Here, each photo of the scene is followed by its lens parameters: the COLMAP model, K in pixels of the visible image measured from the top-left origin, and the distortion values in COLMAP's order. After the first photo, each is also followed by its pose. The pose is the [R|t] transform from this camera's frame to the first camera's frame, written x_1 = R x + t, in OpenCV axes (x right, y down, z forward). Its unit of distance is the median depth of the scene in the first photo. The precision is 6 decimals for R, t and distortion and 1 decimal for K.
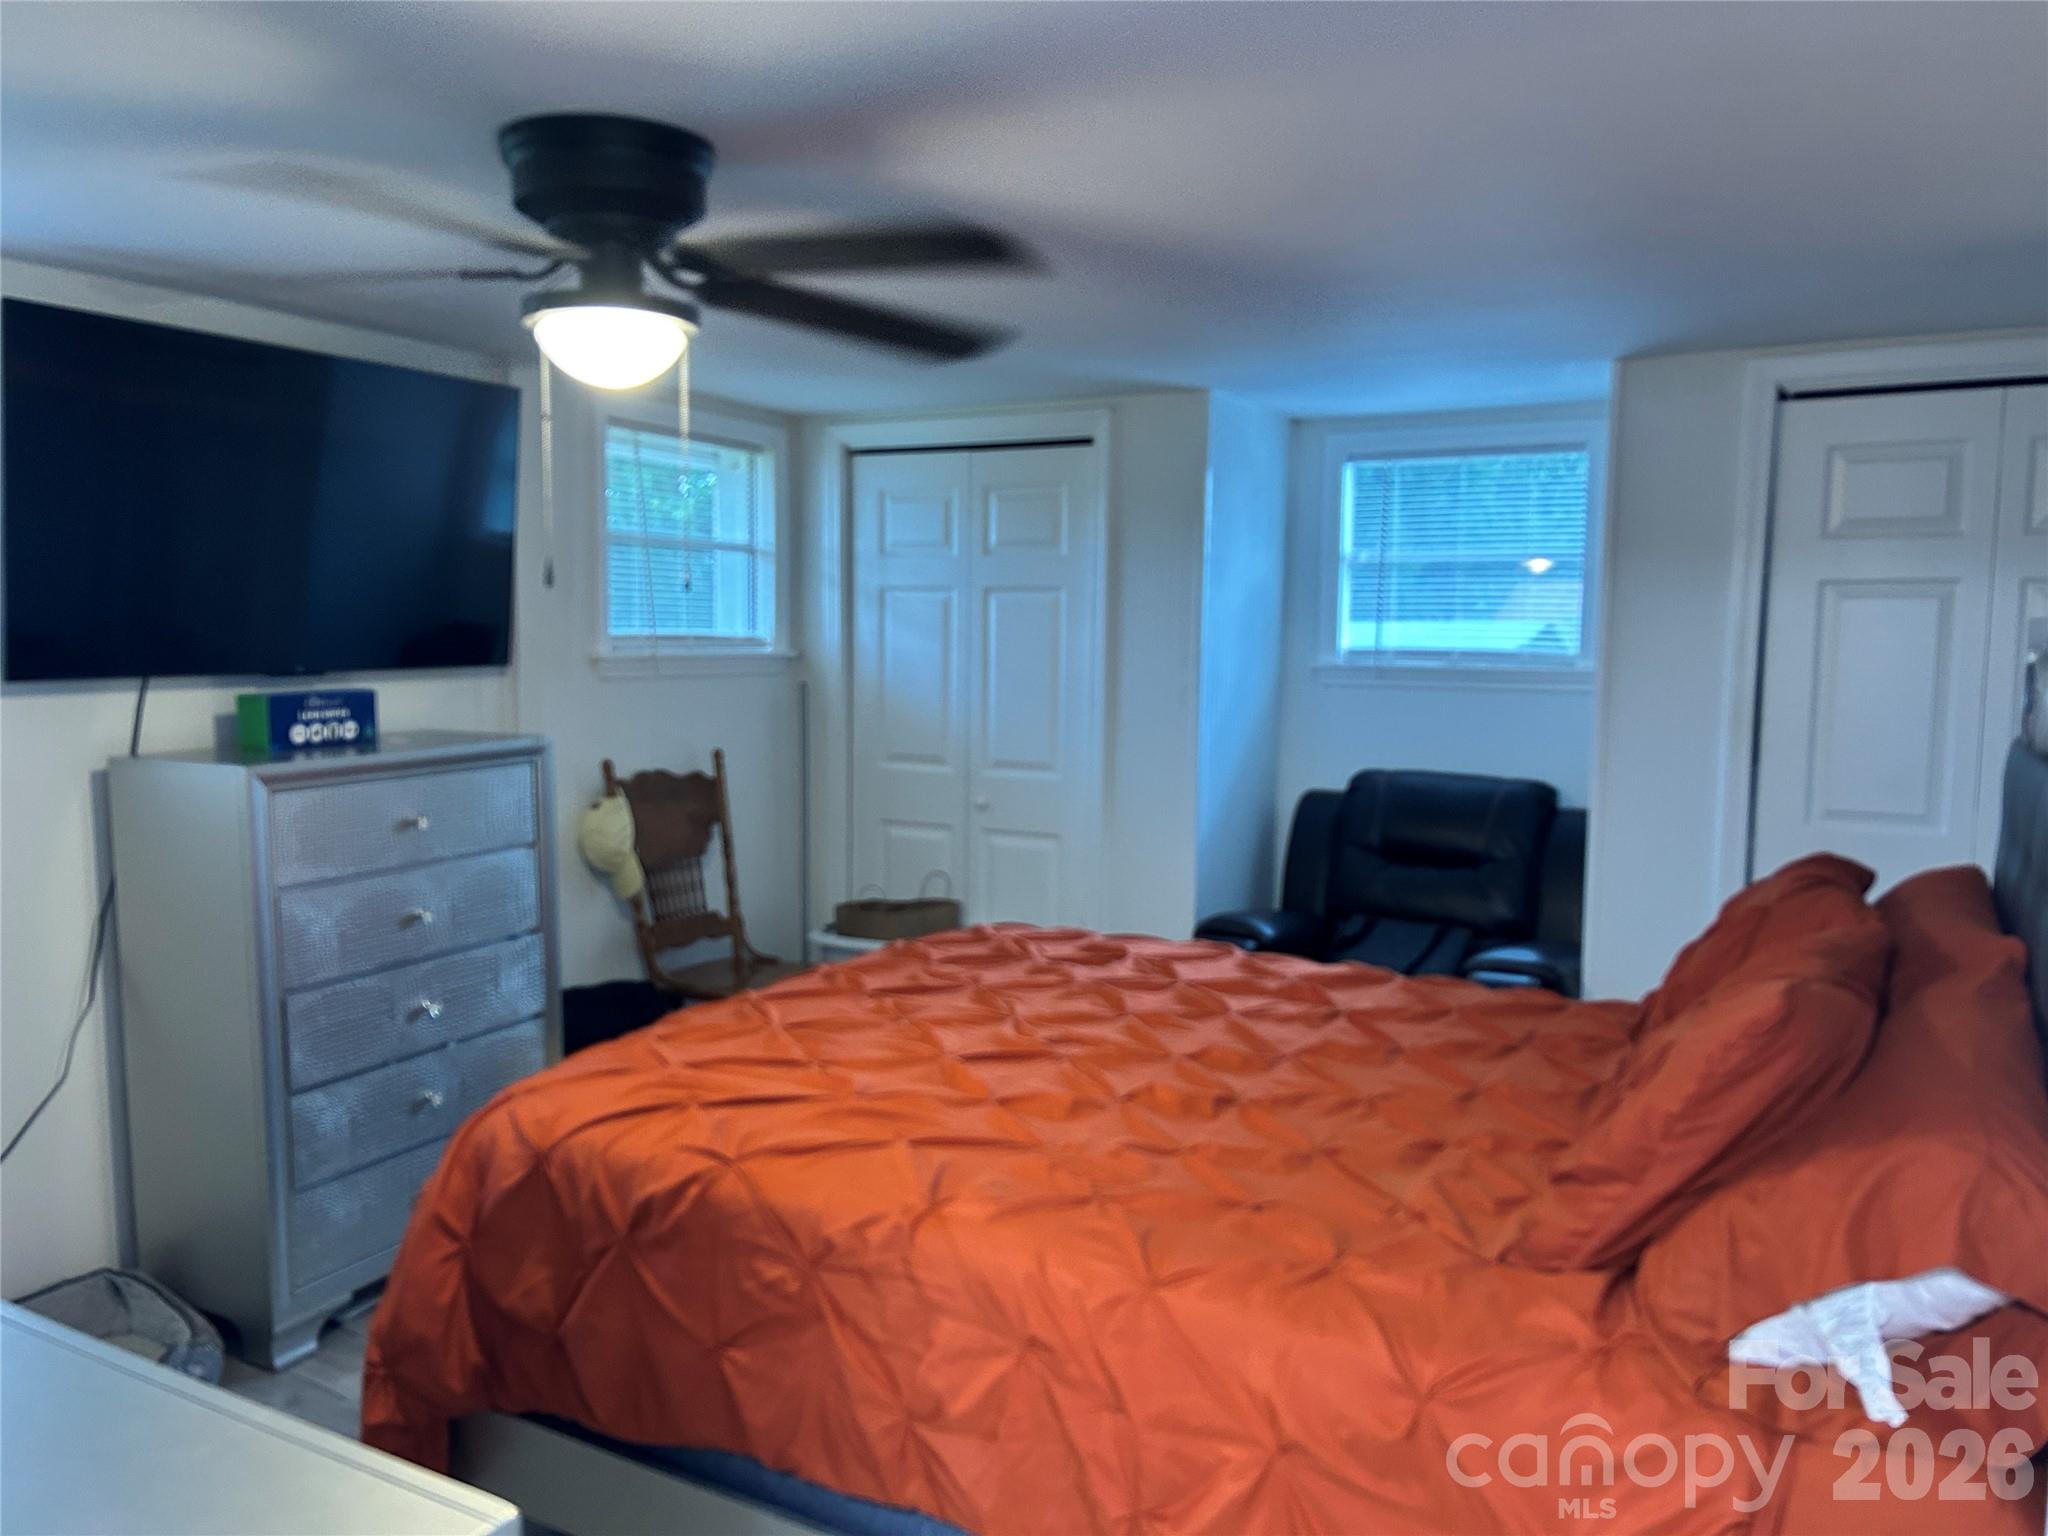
lens RADIAL K [[1553.2, 0, 1012.0], [0, 1553.2, 778.2], [0, 0, 1]] dist [0.112747, -0.110137]
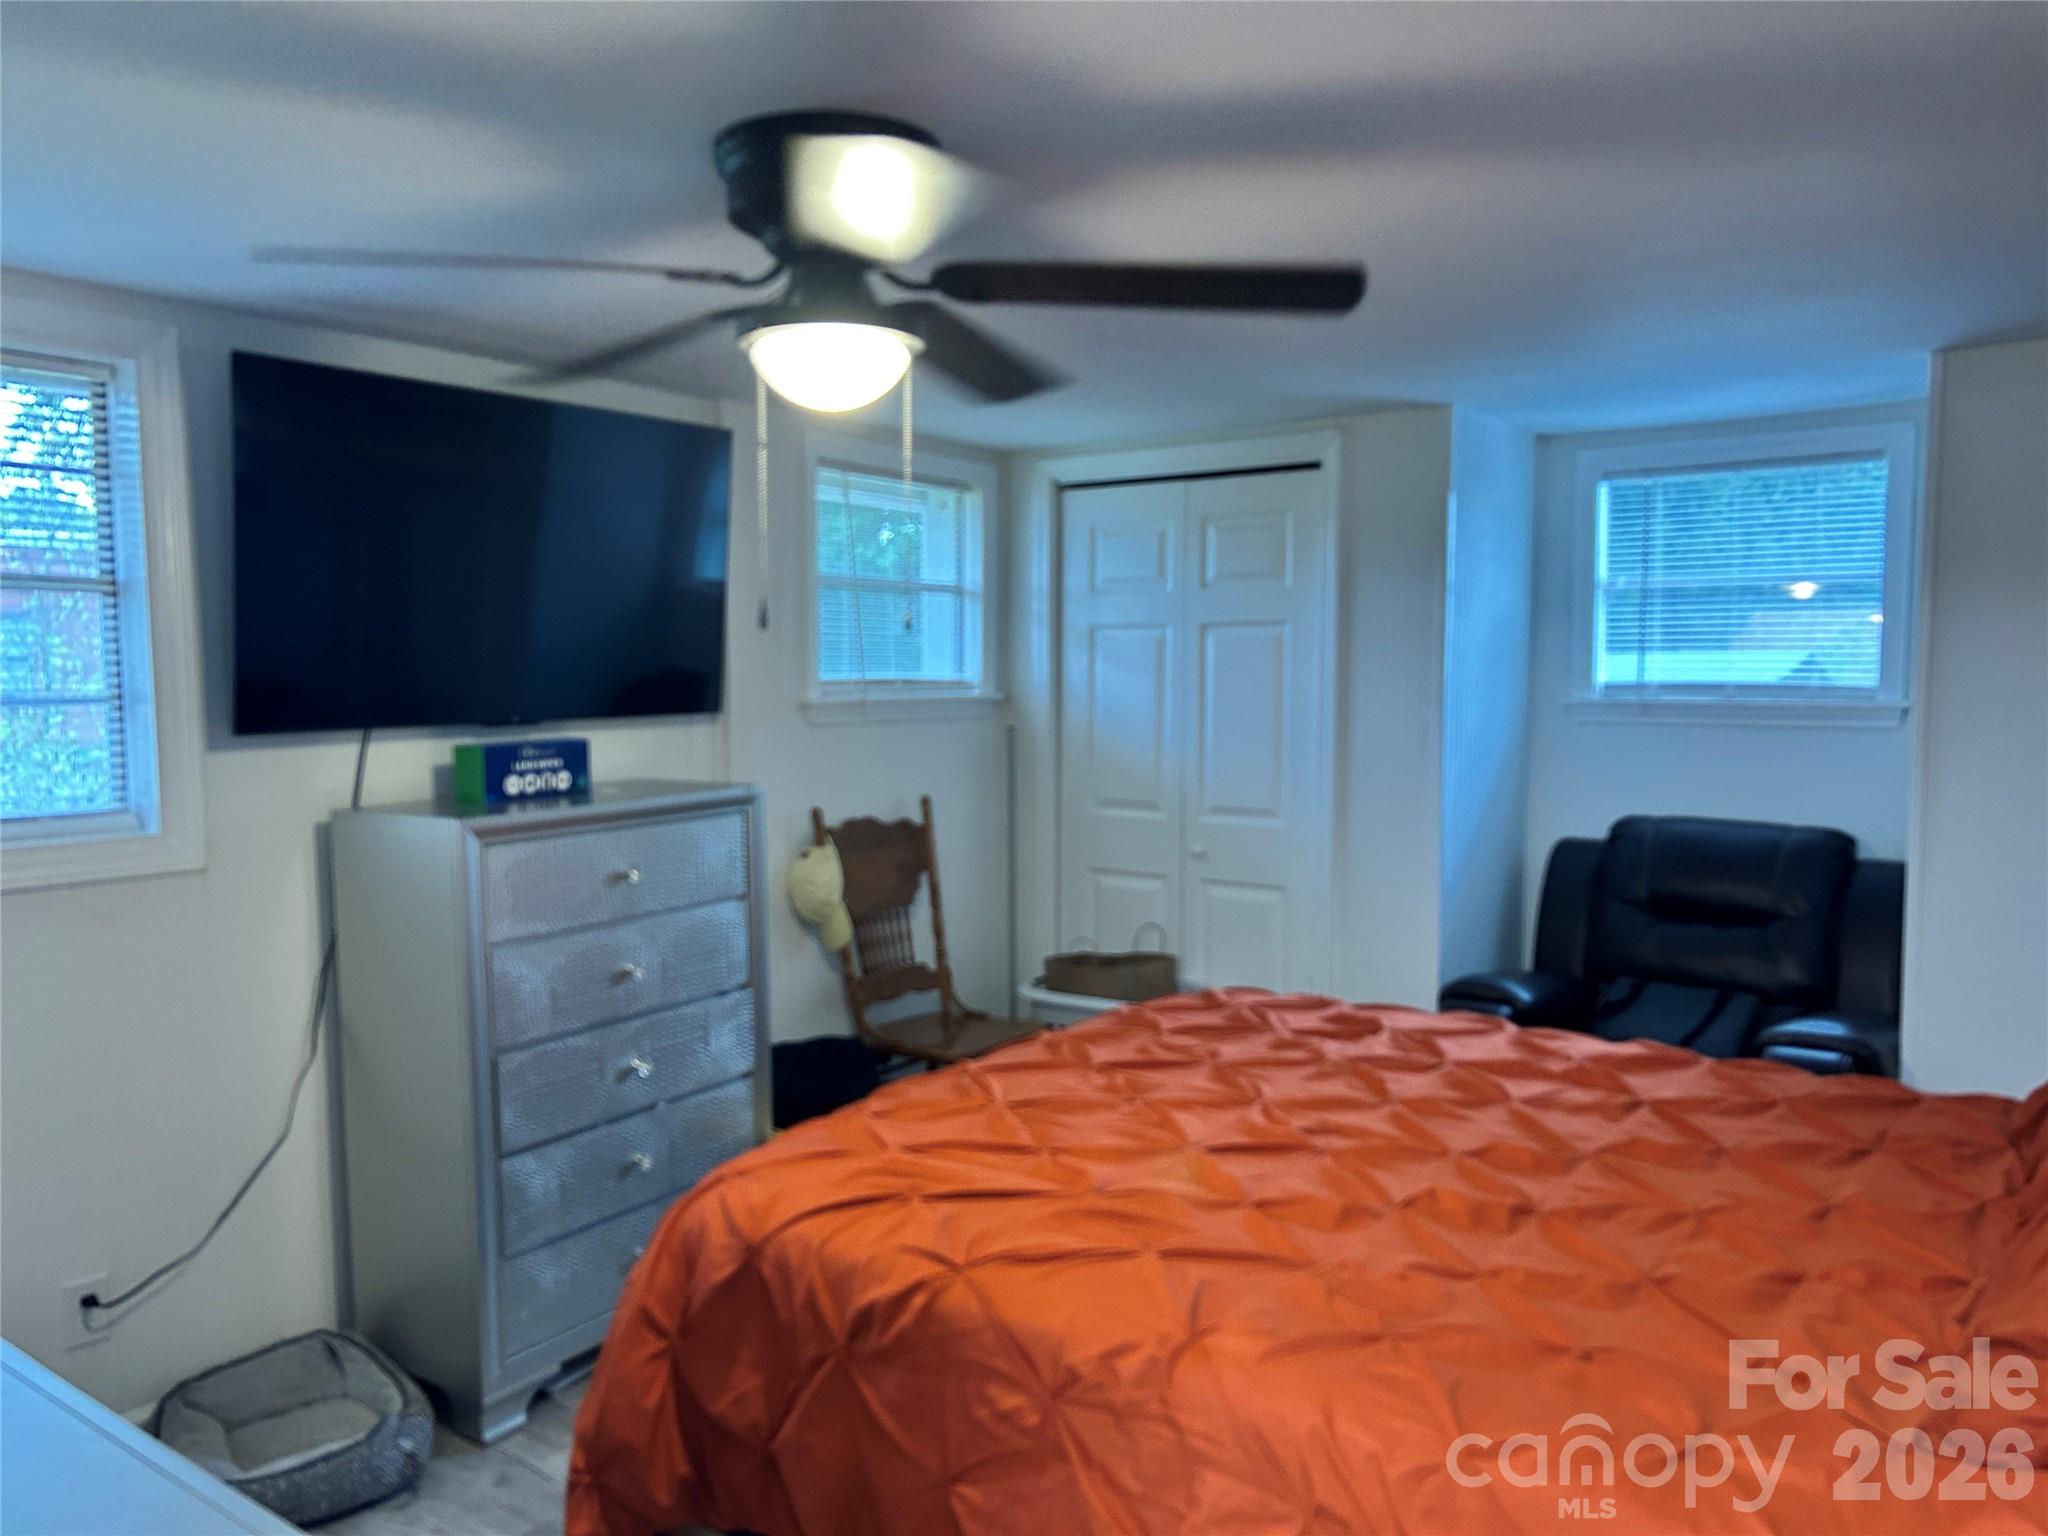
lens RADIAL K [[1553.2, 0, 1012.0], [0, 1553.2, 778.2], [0, 0, 1]] dist [0.112747, -0.110137]
pose [[0.992510, -0.004624, -0.122075, -0.025428], [0.001481, 0.999665, -0.025821, -0.006708], [0.122154, 0.025447, 0.992185, 0.073094]]
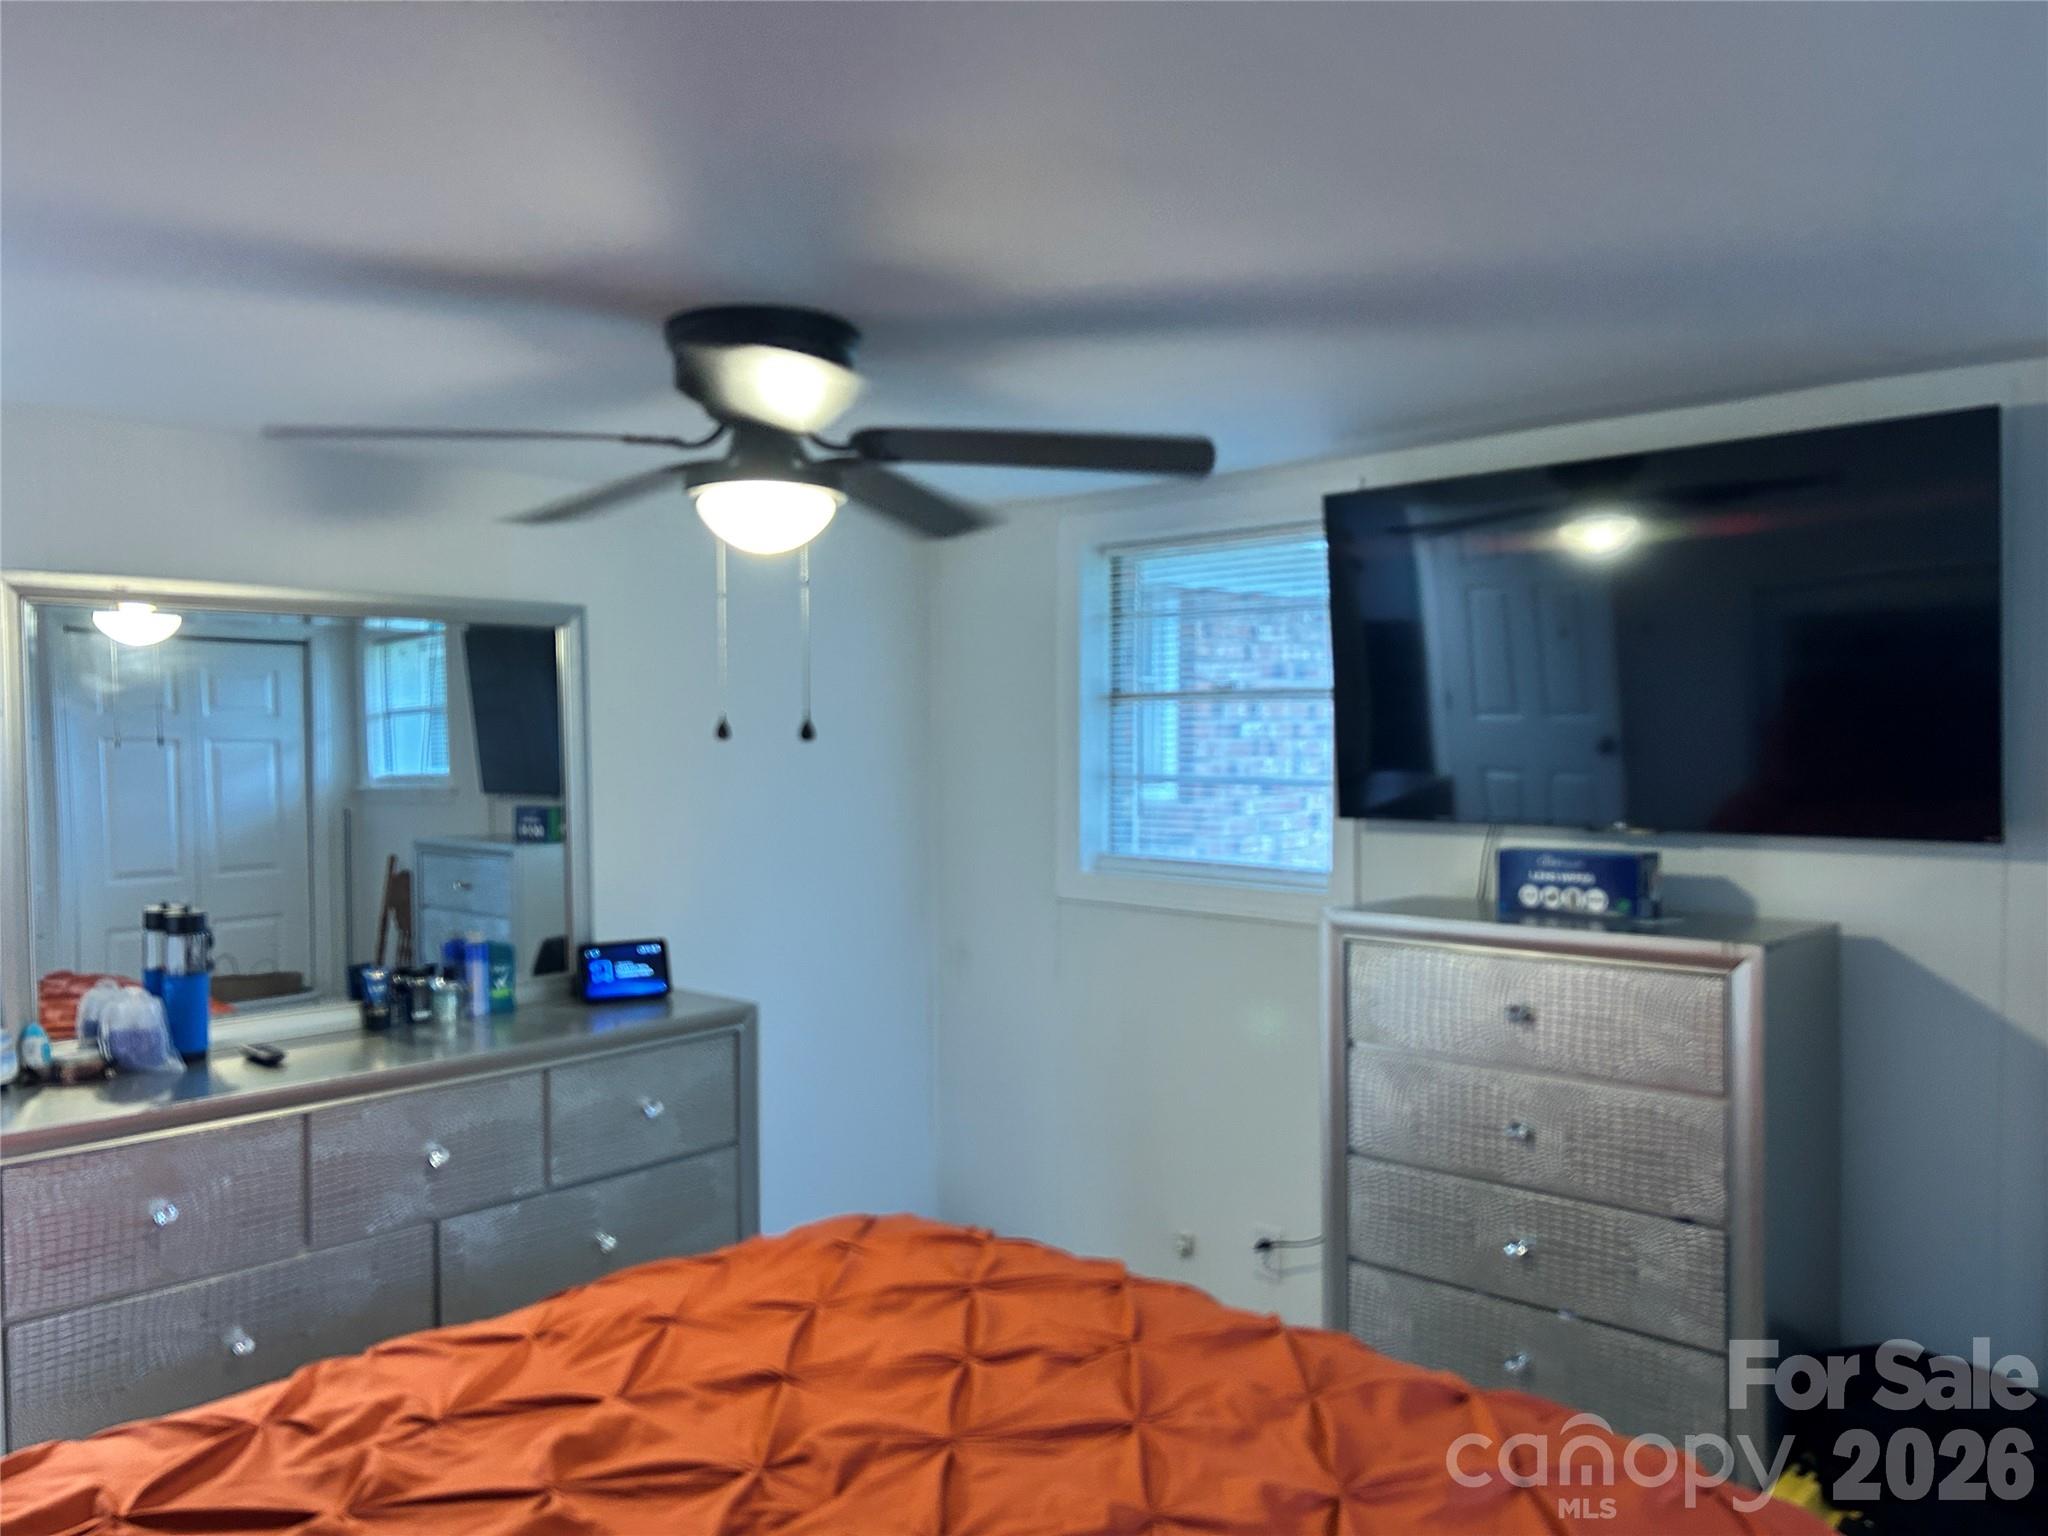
lens RADIAL K [[1563.4, 0, 1050.2], [0, 1563.4, 772.7], [0, 0, 1]] dist [0.014750, -0.012949]
pose [[-0.293898, 0.011323, -0.955770, 0.474699], [-0.098634, 0.994232, 0.042109, -0.108702], [0.950734, 0.106647, -0.291086, 1.006715]]
